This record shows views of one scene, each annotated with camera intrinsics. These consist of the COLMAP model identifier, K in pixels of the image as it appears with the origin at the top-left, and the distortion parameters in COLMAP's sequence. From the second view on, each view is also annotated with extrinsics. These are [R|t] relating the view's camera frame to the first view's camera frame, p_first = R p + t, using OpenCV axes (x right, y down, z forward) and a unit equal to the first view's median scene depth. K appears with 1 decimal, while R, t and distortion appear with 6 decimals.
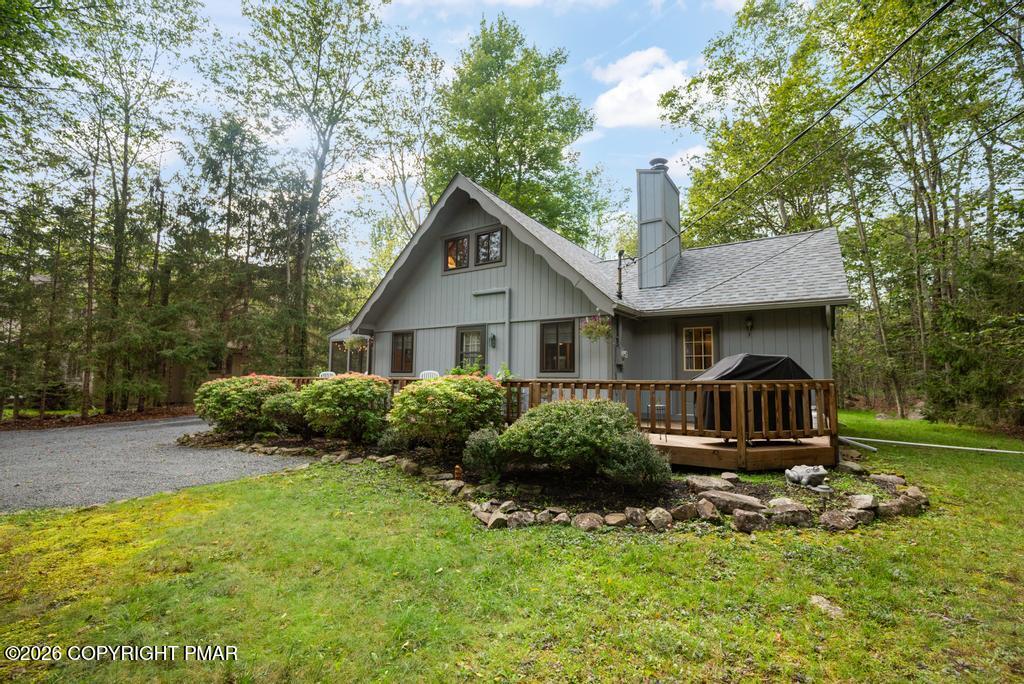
lens RADIAL K [[452.7, 0, 512.0], [0, 452.7, 342.0], [0, 0, 1]] dist [0.000031, 0.000191]
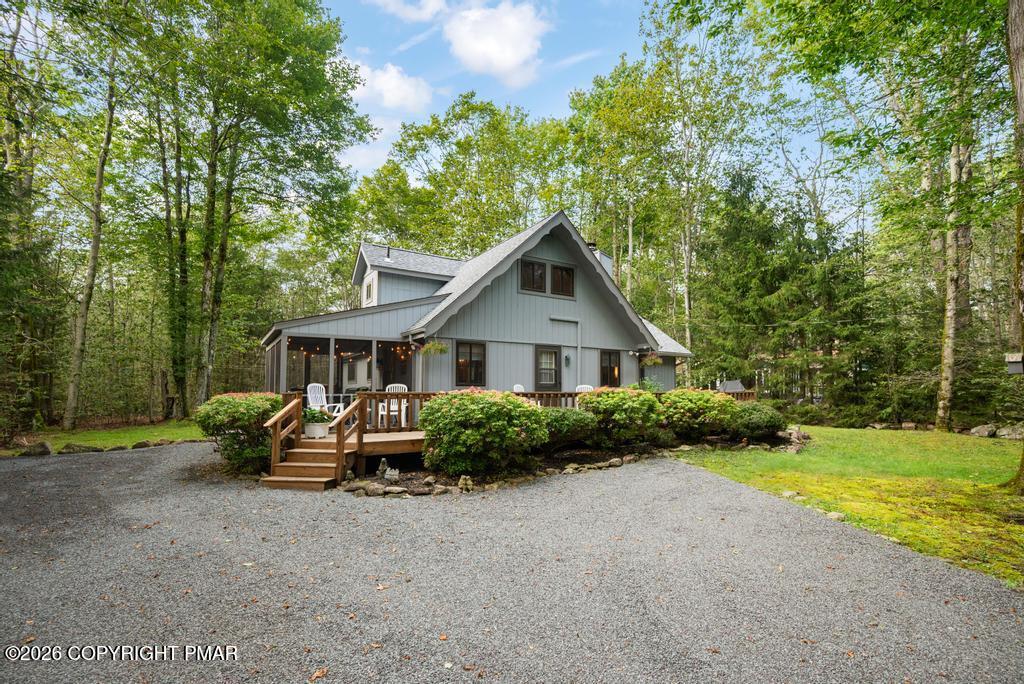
lens RADIAL K [[480.8, 0, 517.9], [0, 480.8, 368.3], [0, 0, 1]] dist [0.000209, 0.000009]
pose [[0.405446, 0.027995, 0.913690, -1.224751], [-0.079893, 0.996791, 0.004912, 0.021616], [-0.910621, -0.074989, 0.406382, 0.570289]]
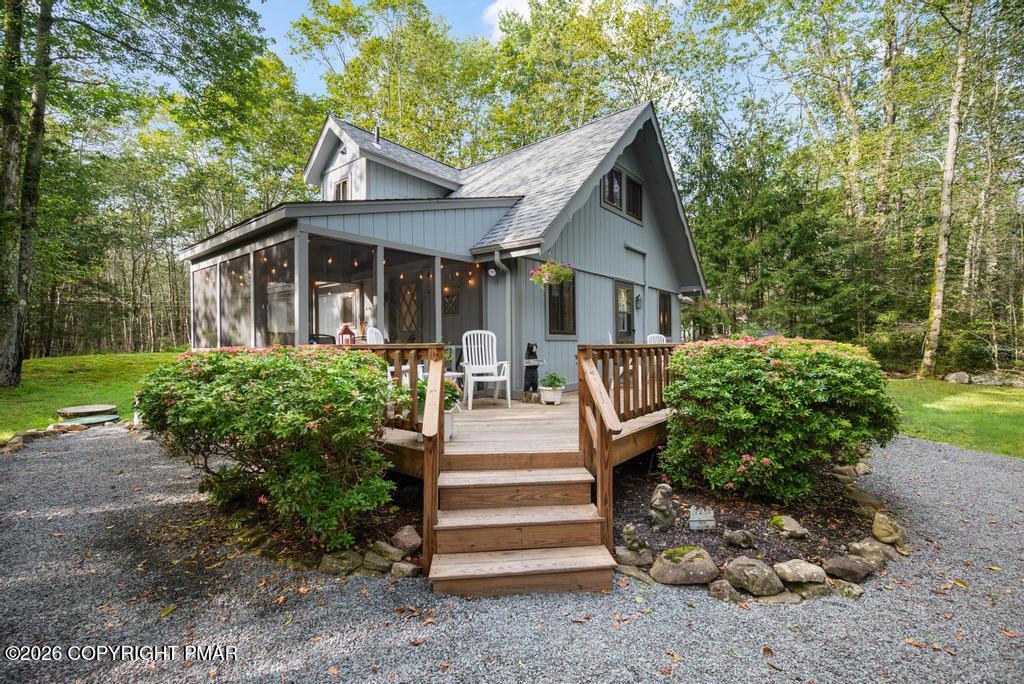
lens RADIAL K [[452.7, 0, 512.0], [0, 452.7, 342.0], [0, 0, 1]] dist [0.000031, 0.000191]
pose [[0.100668, -0.018981, 0.994739, -0.977672], [-0.092639, 0.995296, 0.028366, 0.074877], [-0.990598, -0.095008, 0.098436, 1.115685]]
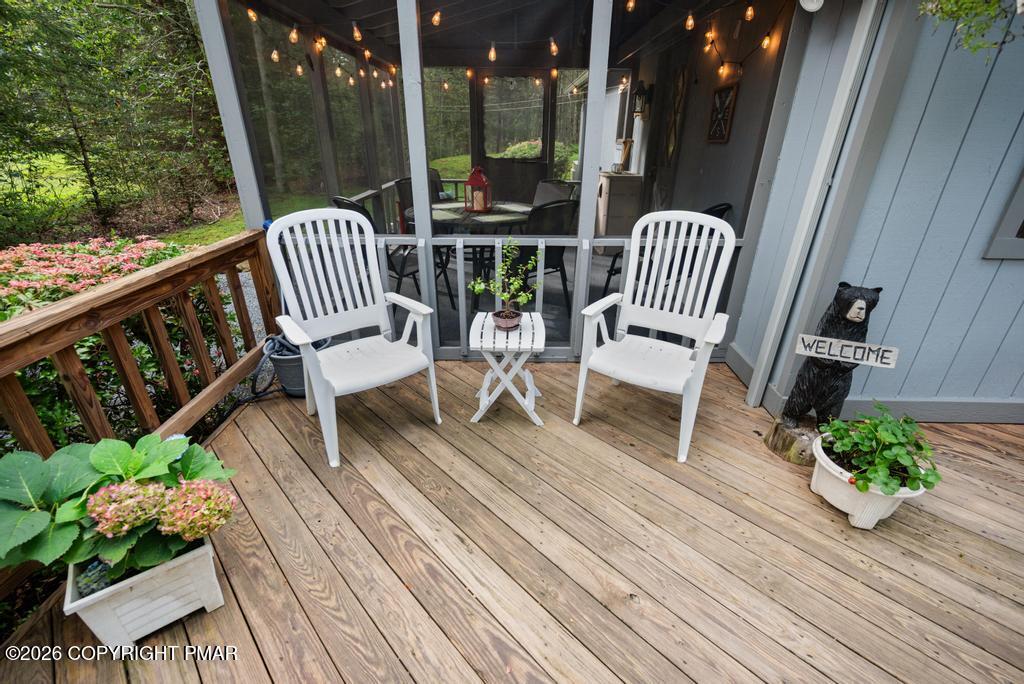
lens RADIAL K [[444.7, 0, 512.0], [0, 444.7, 342.0], [0, 0, 1]] dist [-0.000206, -0.000064]
pose [[0.837819, -0.244168, 0.488305, -0.570815], [-0.050279, 0.856107, 0.514347, 0.031380], [-0.543628, -0.455481, 0.704986, 1.093265]]
